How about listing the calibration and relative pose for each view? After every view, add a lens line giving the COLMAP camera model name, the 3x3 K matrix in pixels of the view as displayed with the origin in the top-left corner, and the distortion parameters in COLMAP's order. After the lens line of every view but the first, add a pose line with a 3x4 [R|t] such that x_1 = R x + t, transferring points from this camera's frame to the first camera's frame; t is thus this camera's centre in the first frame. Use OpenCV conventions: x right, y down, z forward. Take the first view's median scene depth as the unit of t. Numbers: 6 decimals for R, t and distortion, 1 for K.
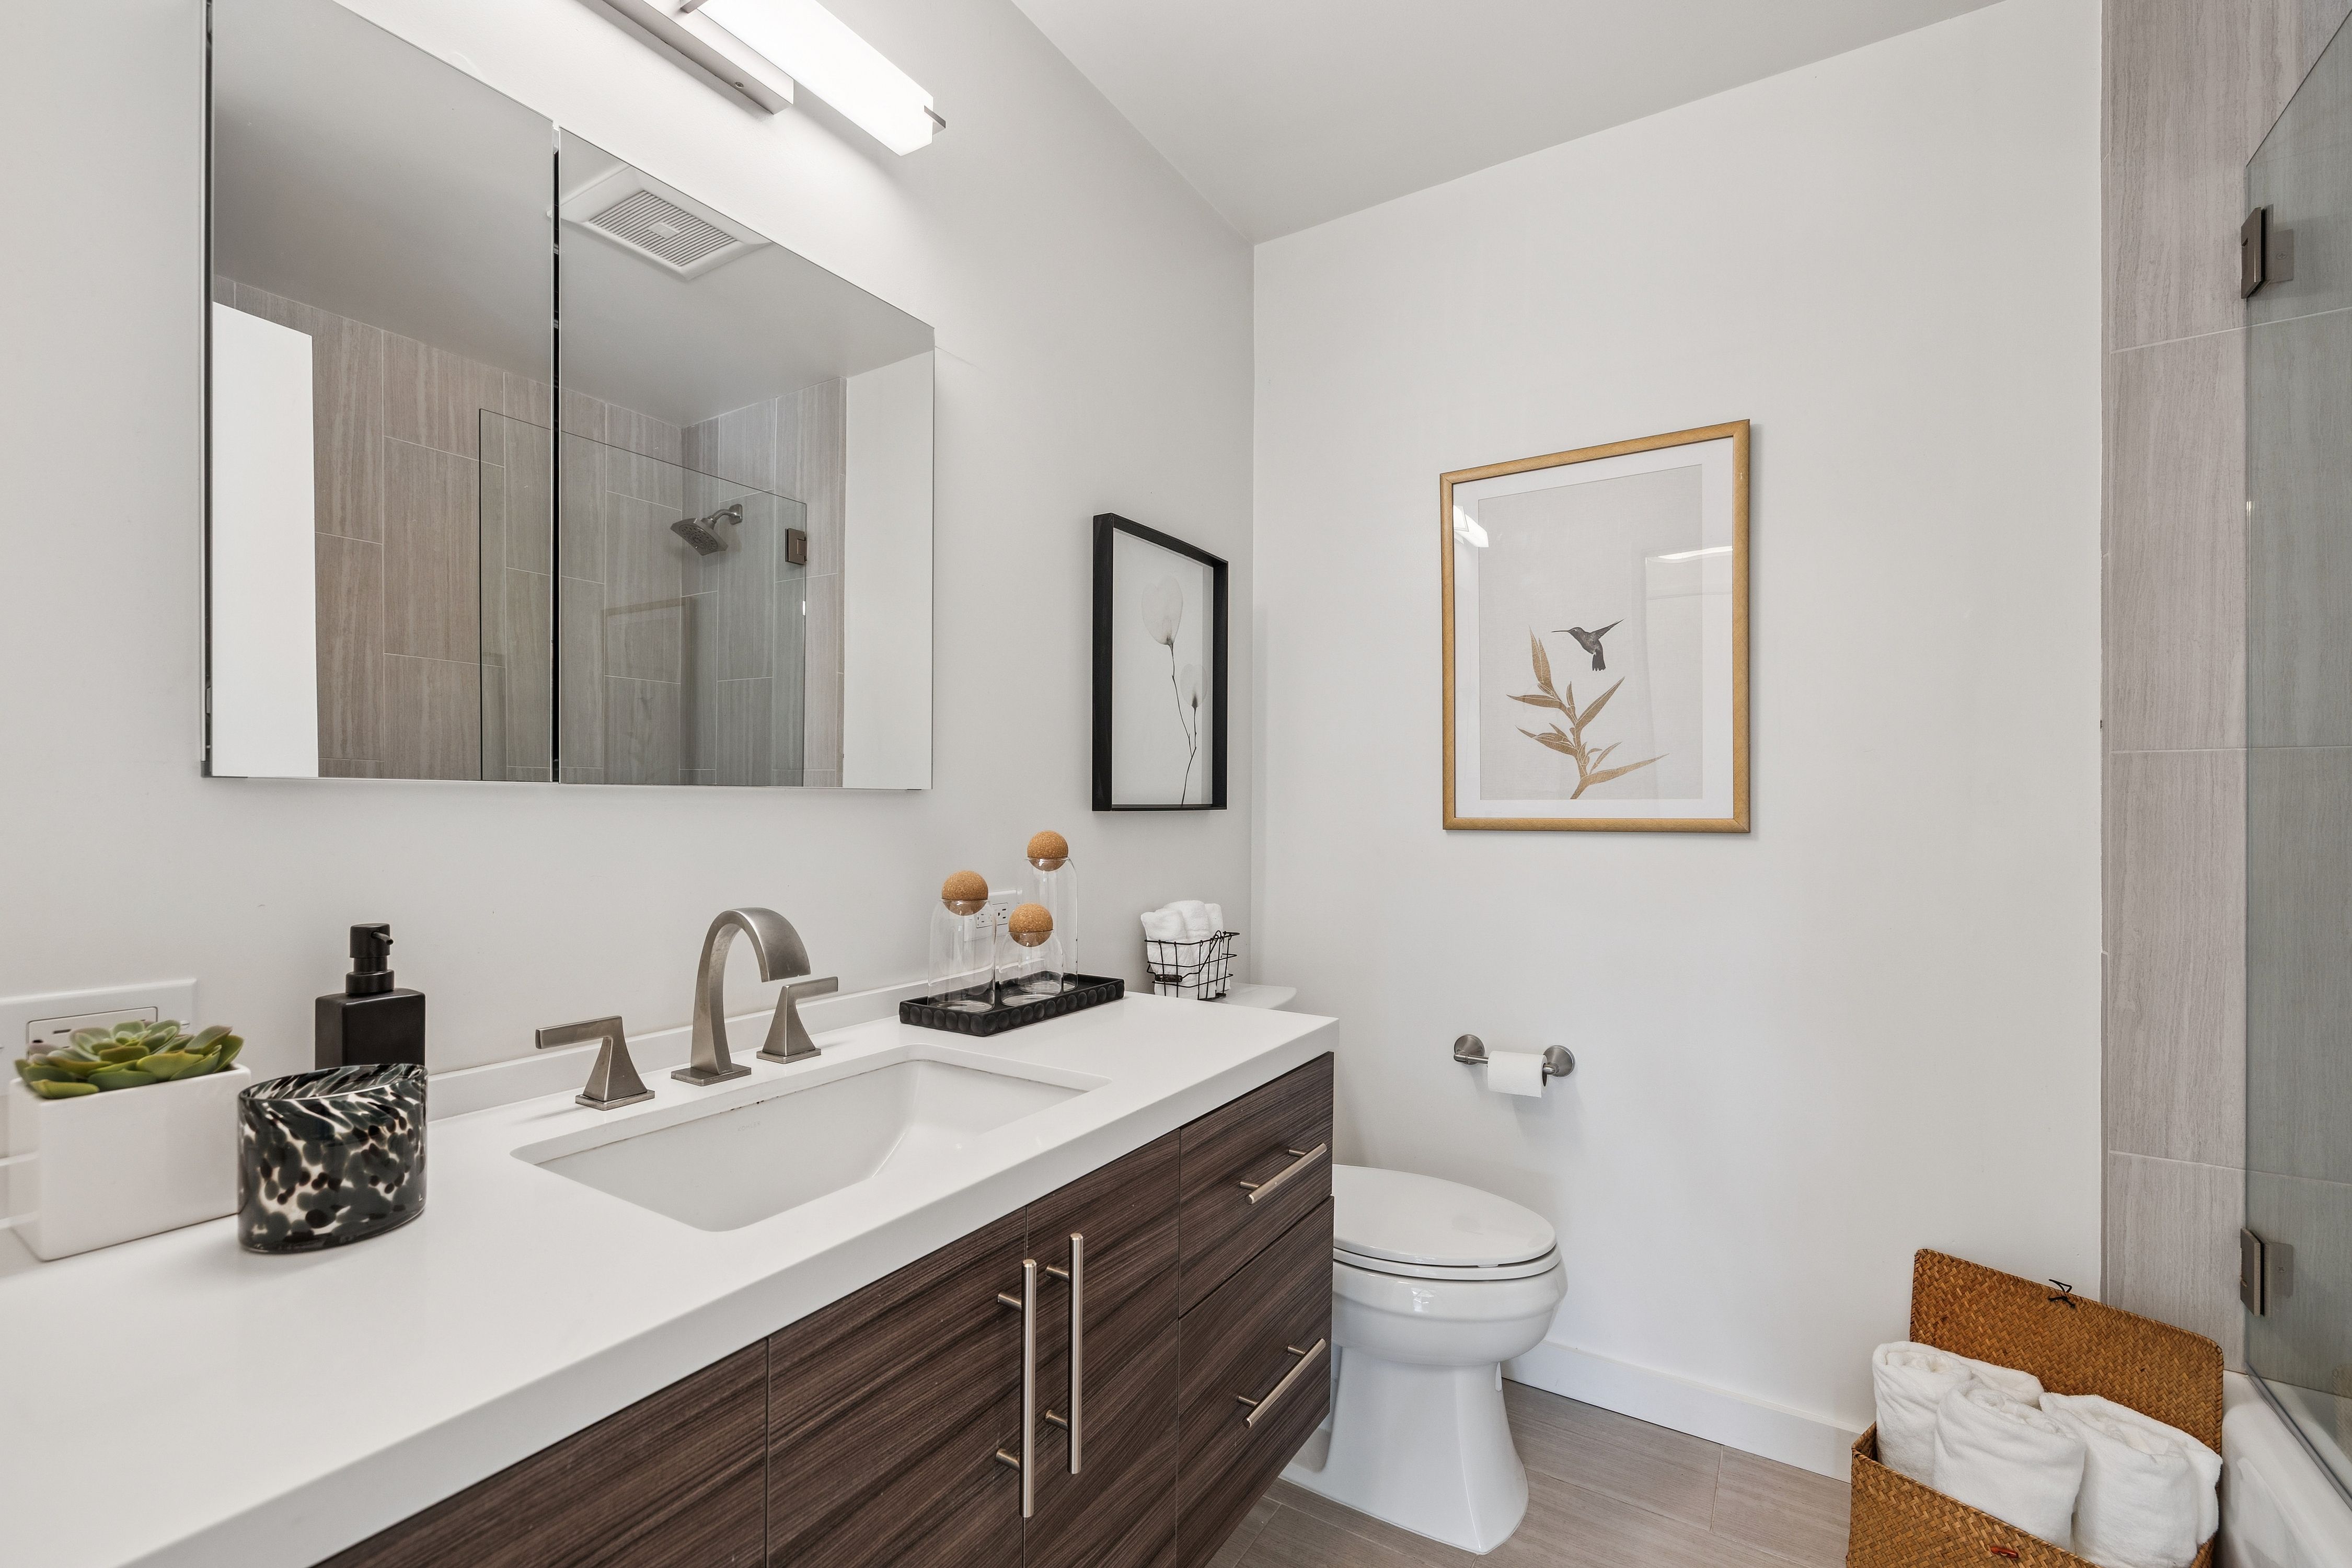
lens RADIAL K [[1003.7, 0, 1176.0], [0, 1003.7, 784.0], [0, 0, 1]] dist [0.000050, -0.000055]
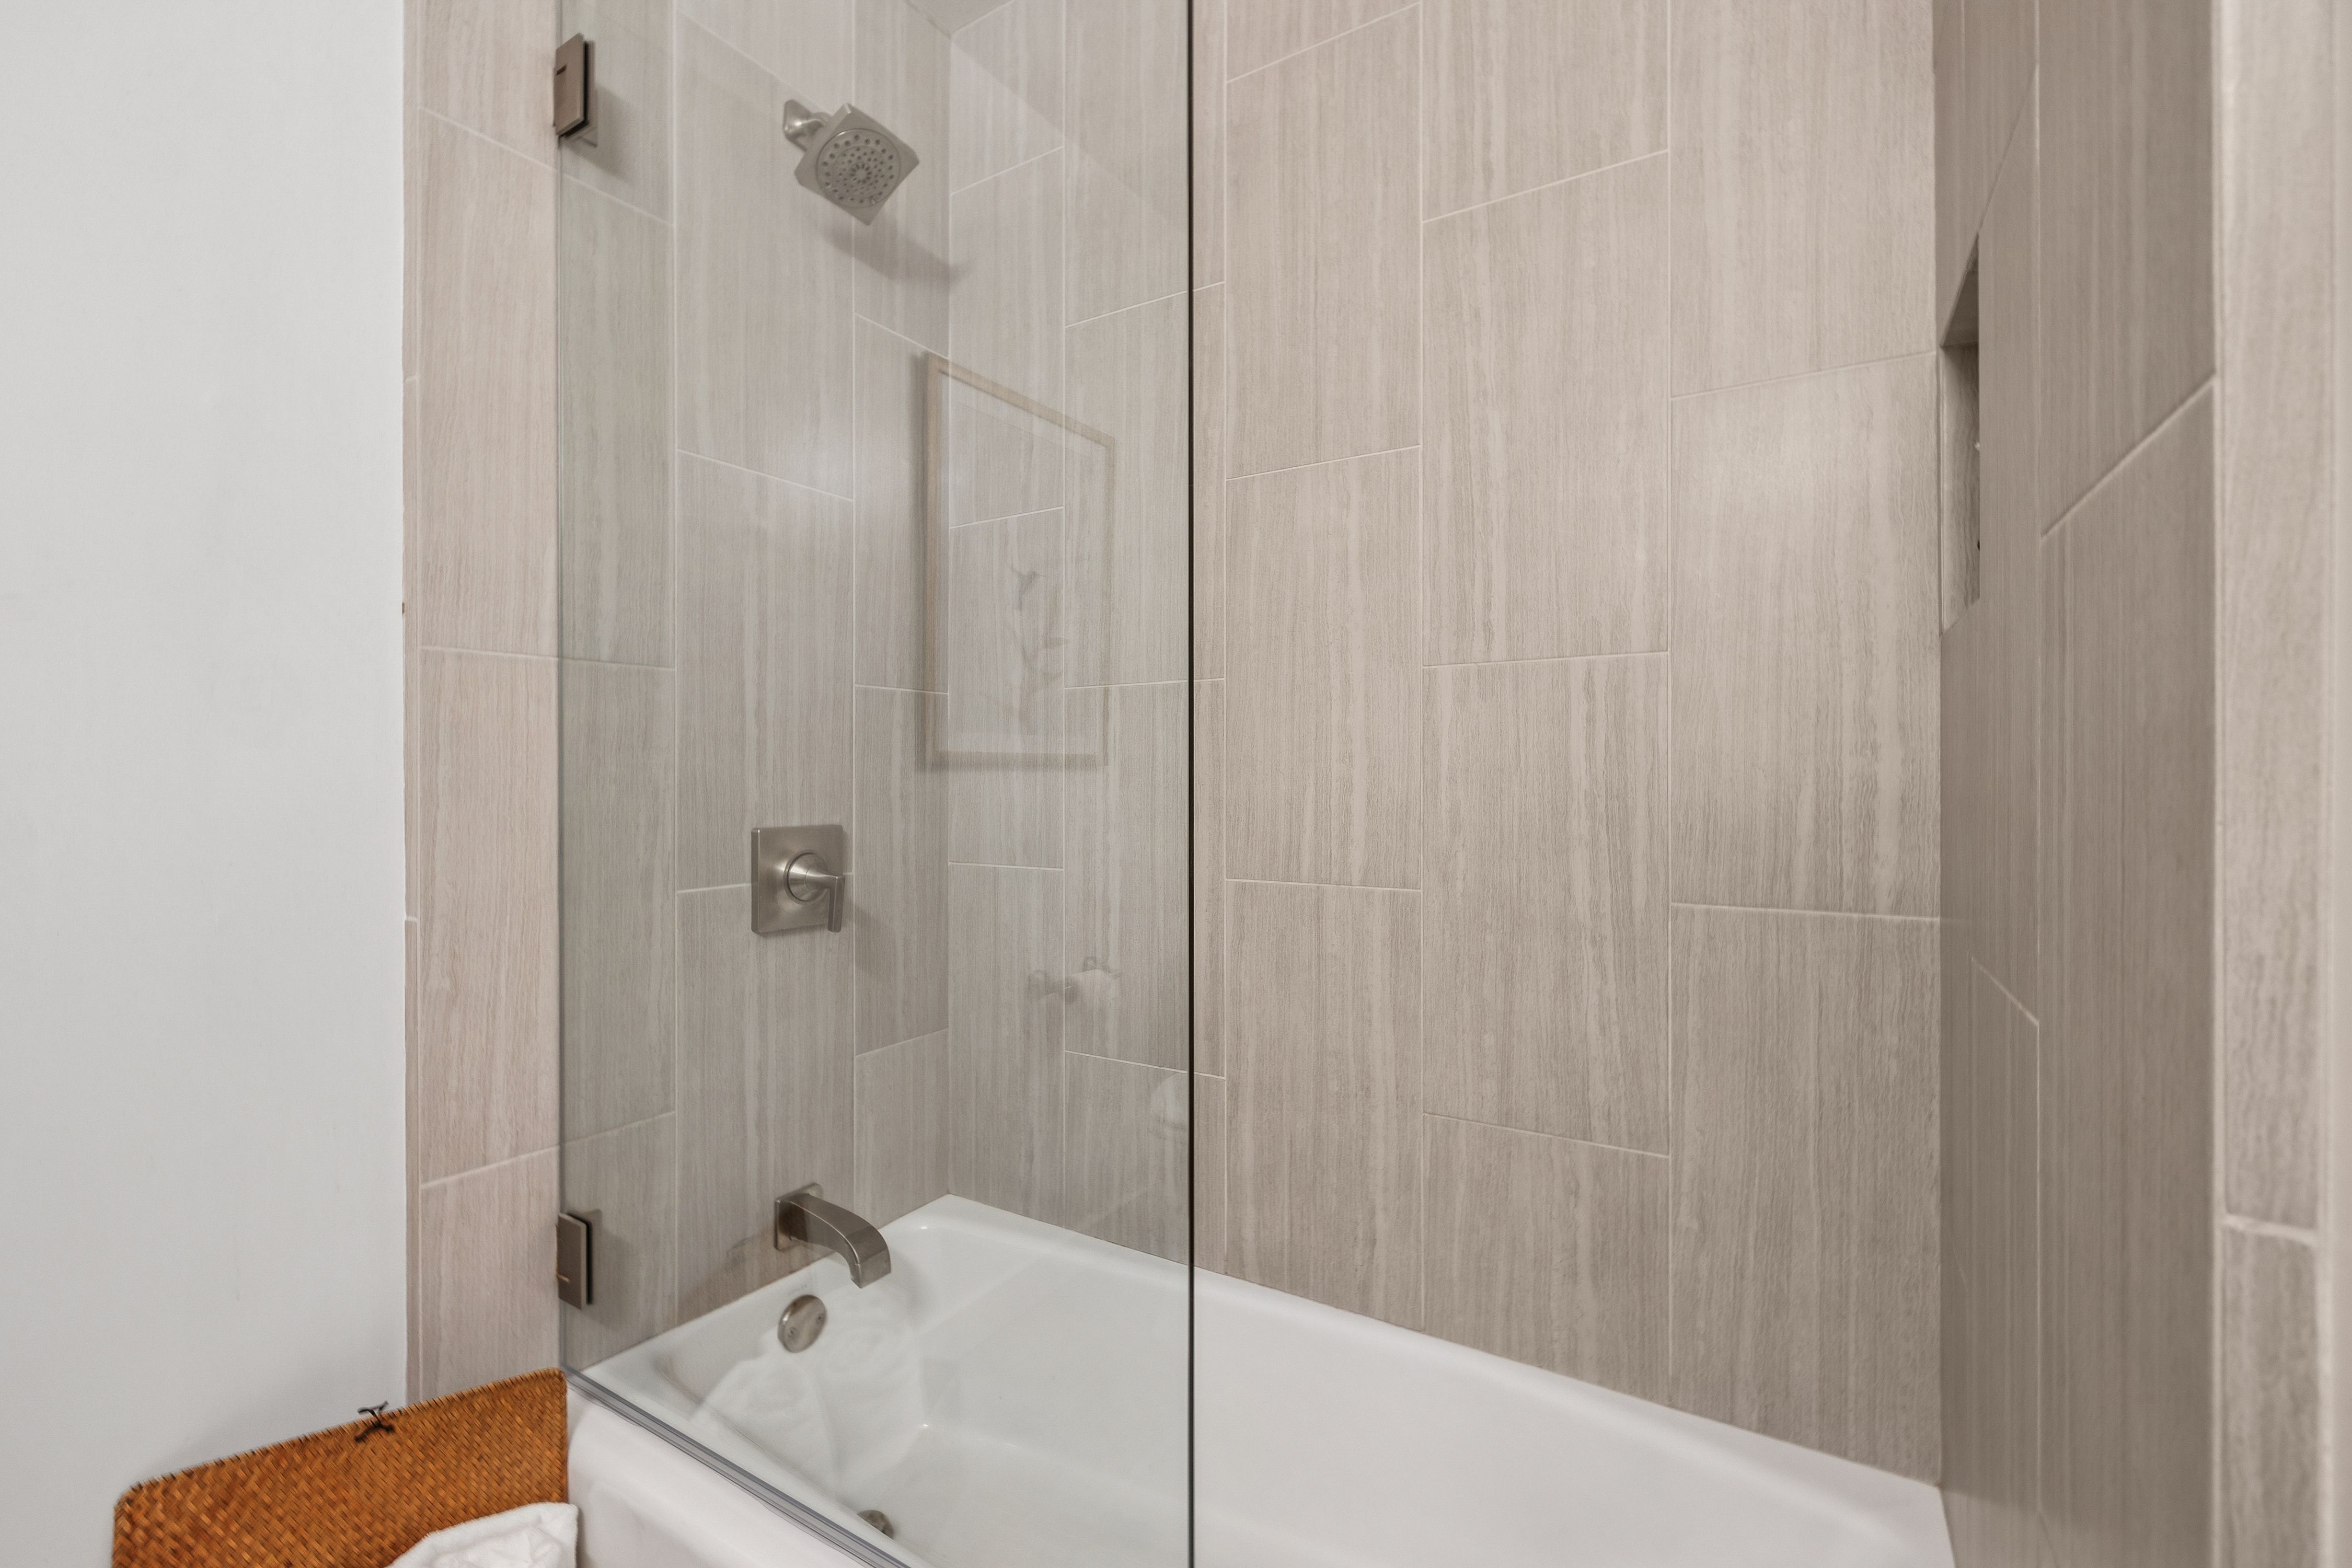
lens RADIAL K [[1000.1, 0, 1176.0], [0, 1000.1, 784.0], [0, 0, 1]] dist [-0.000642, -0.000615]
pose [[-0.005511, -0.009787, 0.999937, 0.198240], [-0.017361, 0.999802, 0.009690, 0.054302], [-0.999834, -0.017306, -0.005680, 0.461106]]
